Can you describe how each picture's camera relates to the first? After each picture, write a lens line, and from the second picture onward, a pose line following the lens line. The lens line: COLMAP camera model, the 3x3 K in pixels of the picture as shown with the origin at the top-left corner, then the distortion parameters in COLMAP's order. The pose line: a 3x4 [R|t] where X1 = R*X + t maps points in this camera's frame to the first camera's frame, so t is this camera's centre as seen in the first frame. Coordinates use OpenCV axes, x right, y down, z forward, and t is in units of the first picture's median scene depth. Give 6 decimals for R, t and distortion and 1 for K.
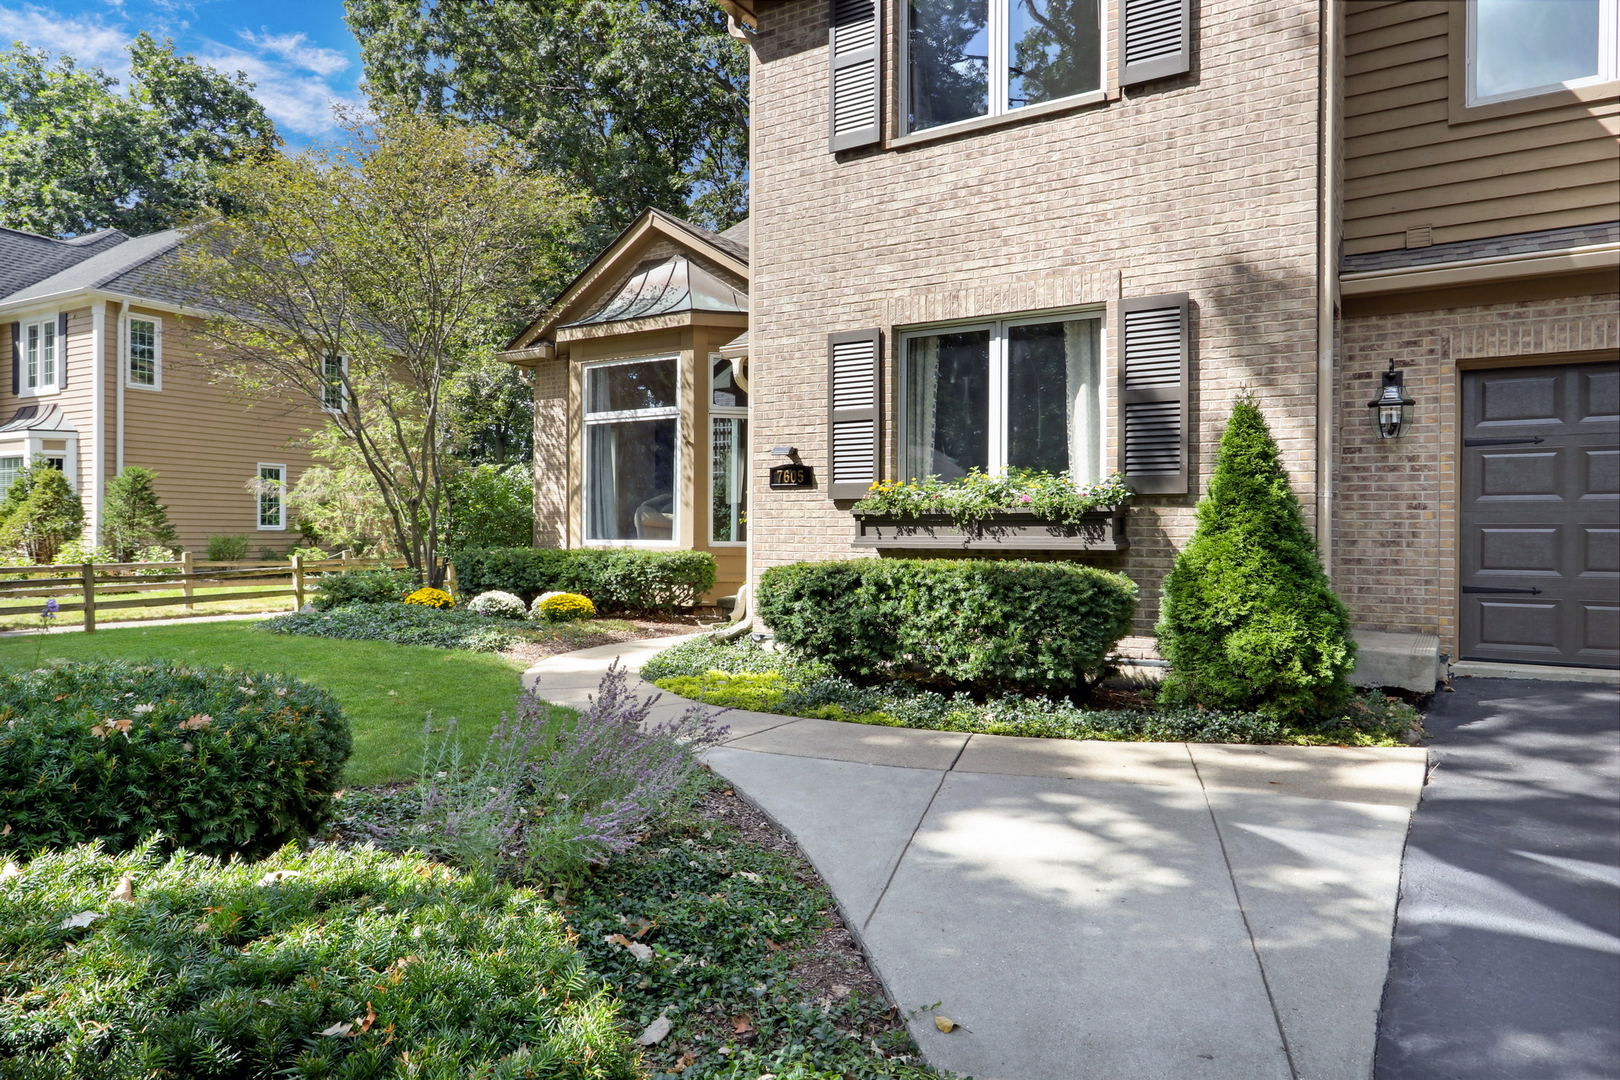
lens RADIAL K [[1002.0, 0, 779.0], [0, 1002.0, 538.1], [0, 0, 1]] dist [-0.002678, 0.001265]
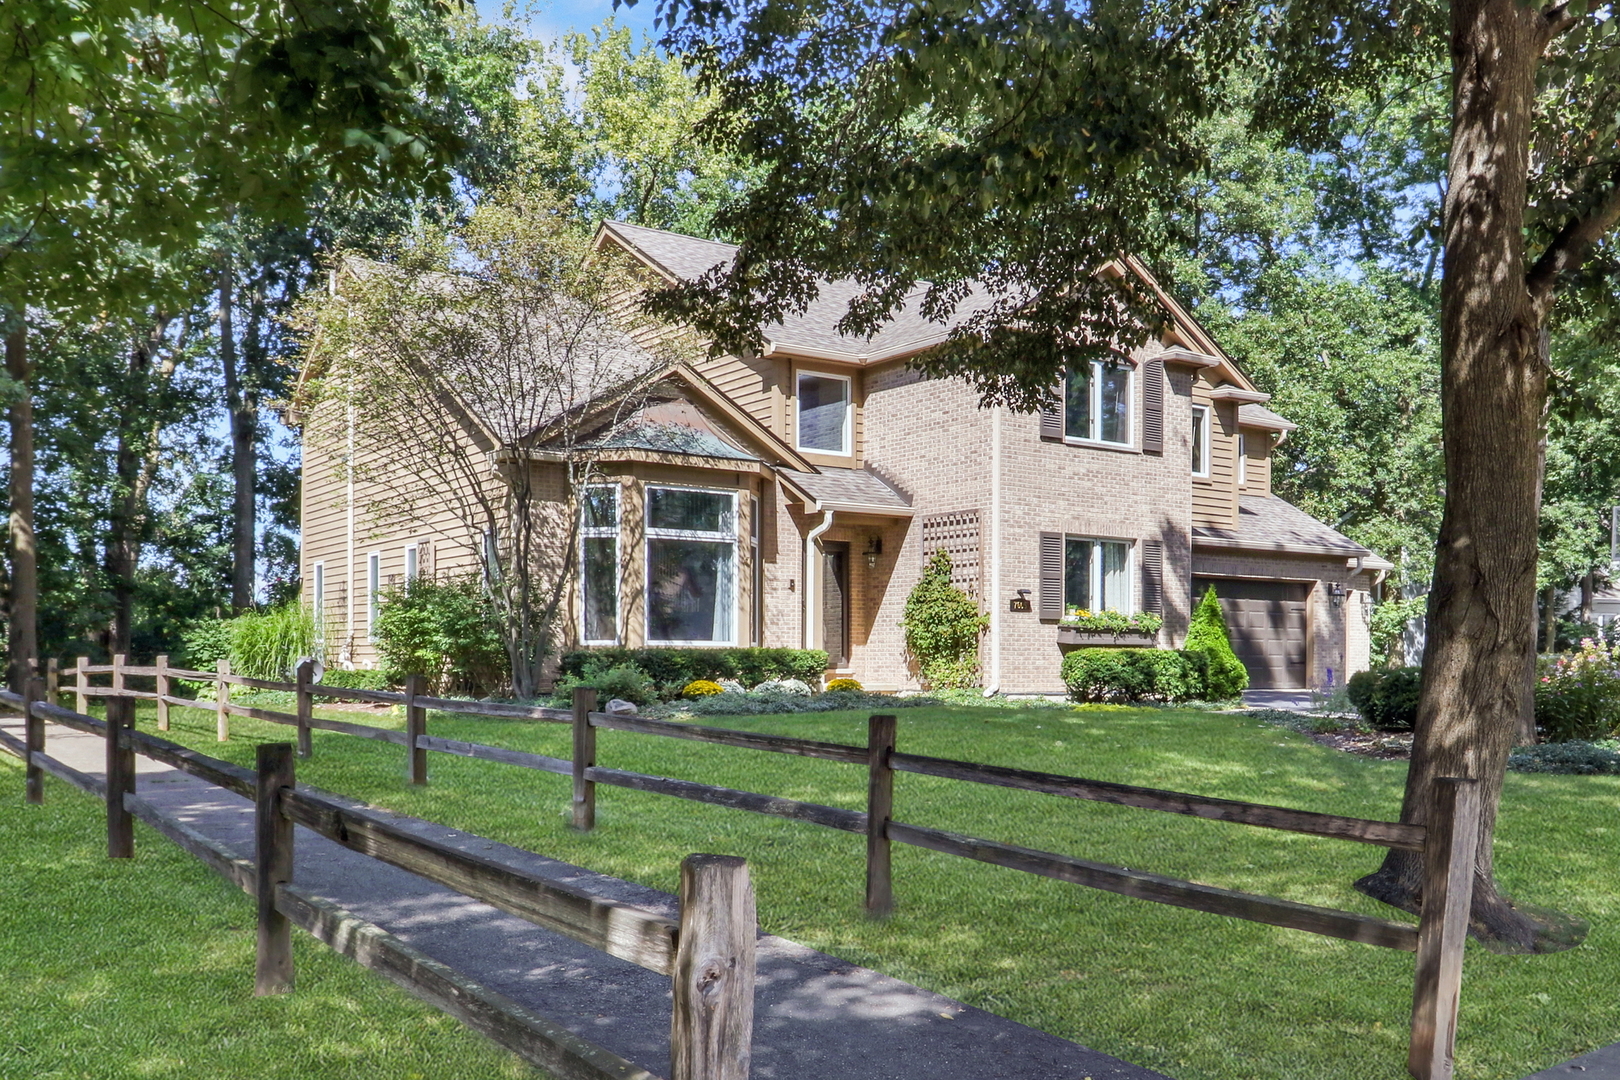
lens RADIAL K [[1346.7, 0, 811.7], [0, 1346.7, 663.2], [0, 0, 1]] dist [-0.000129, -0.000332]
pose [[0.400176, -0.004993, 0.916424, -1.866343], [0.002185, 0.999988, 0.004494, 0.025366], [-0.916435, 0.000203, 0.400182, 0.288364]]
